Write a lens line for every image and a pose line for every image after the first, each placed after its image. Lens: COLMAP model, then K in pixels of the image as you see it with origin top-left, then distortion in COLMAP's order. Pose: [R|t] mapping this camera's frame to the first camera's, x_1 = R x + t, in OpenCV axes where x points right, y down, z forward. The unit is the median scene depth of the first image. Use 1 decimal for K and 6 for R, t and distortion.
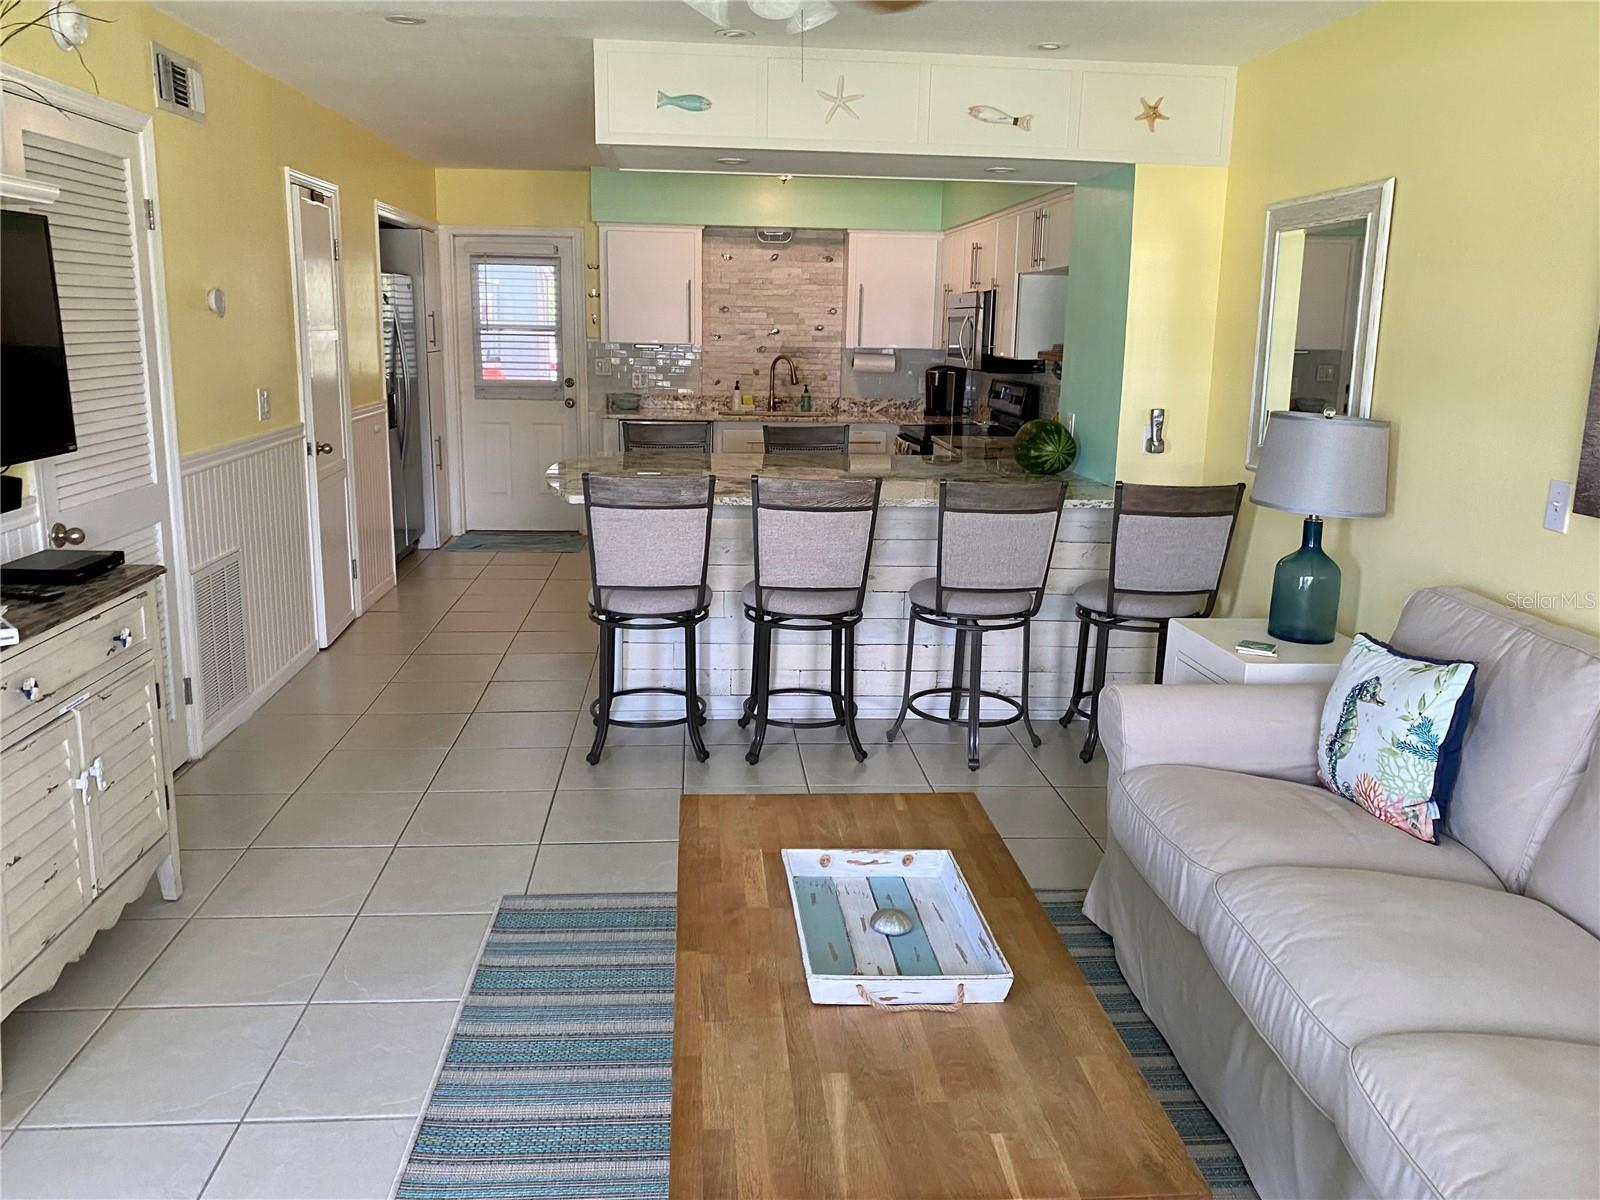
lens RADIAL K [[1216.8, 0, 784.1], [0, 1216.8, 584.7], [0, 0, 1]] dist [0.019676, -0.032157]
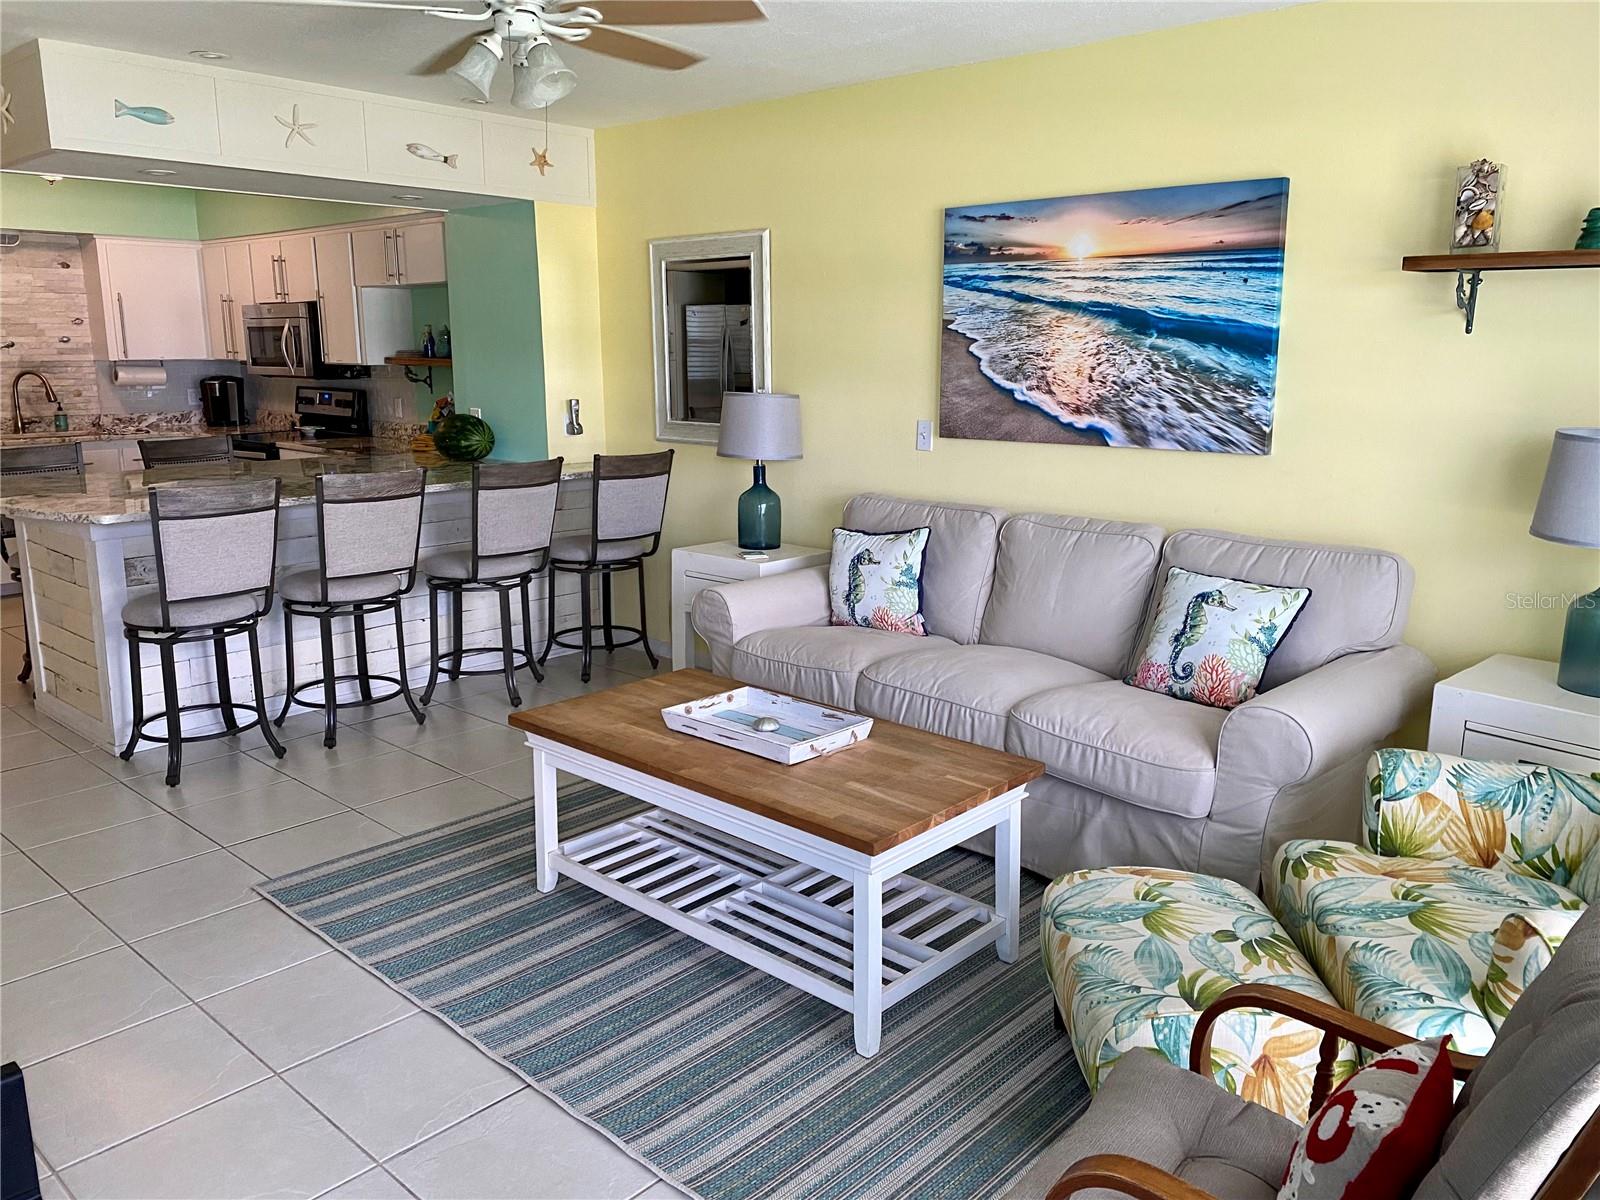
lens RADIAL K [[1216.8, 0, 808.1], [0, 1216.8, 598.6], [0, 0, 1]] dist [0.019676, -0.032157]
pose [[0.720205, -0.159736, 0.675121, -0.450080], [0.156120, 0.985489, 0.066625, 0.014373], [-0.675966, 0.057416, 0.734692, -0.082079]]
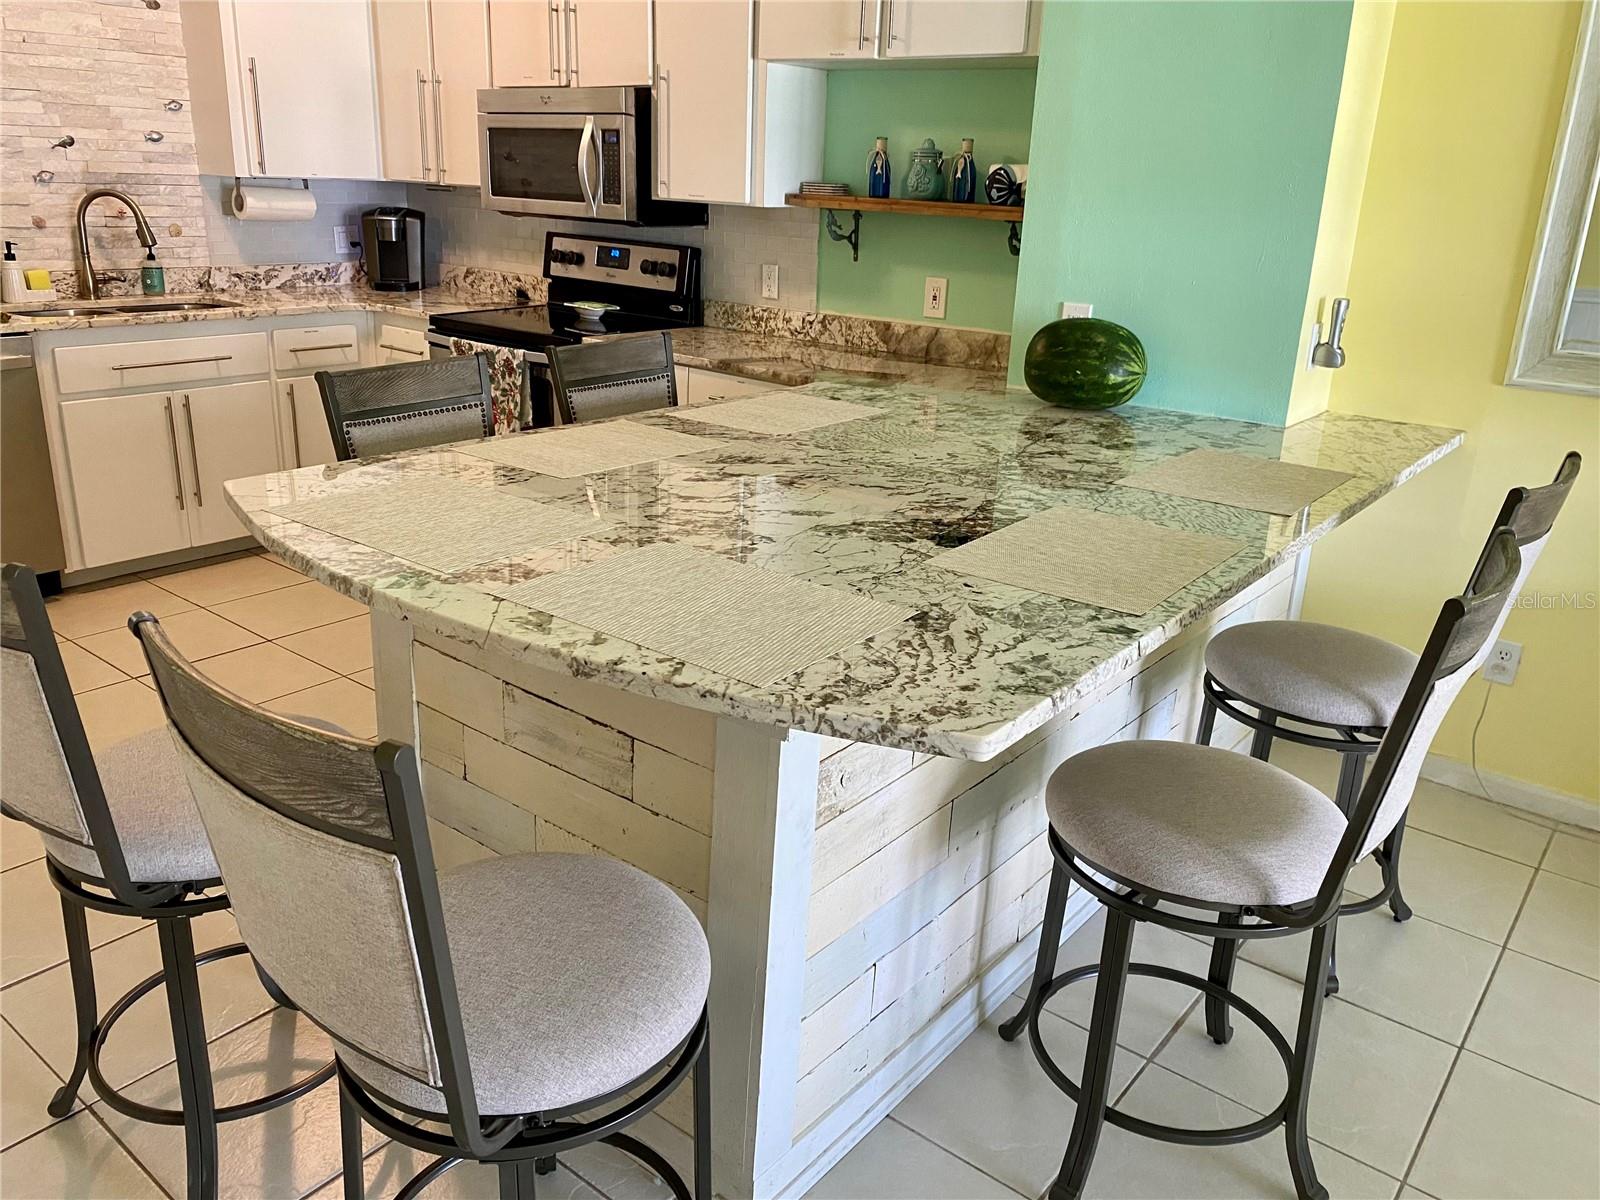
lens RADIAL K [[1216.8, 0, 790.0], [0, 1216.8, 597.8], [0, 0, 1]] dist [0.019676, -0.032157]
pose [[0.668047, -0.235175, 0.705978, -0.437223], [0.127118, 0.970866, 0.203126, -0.178261], [-0.733181, -0.045955, 0.678479, 0.859837]]
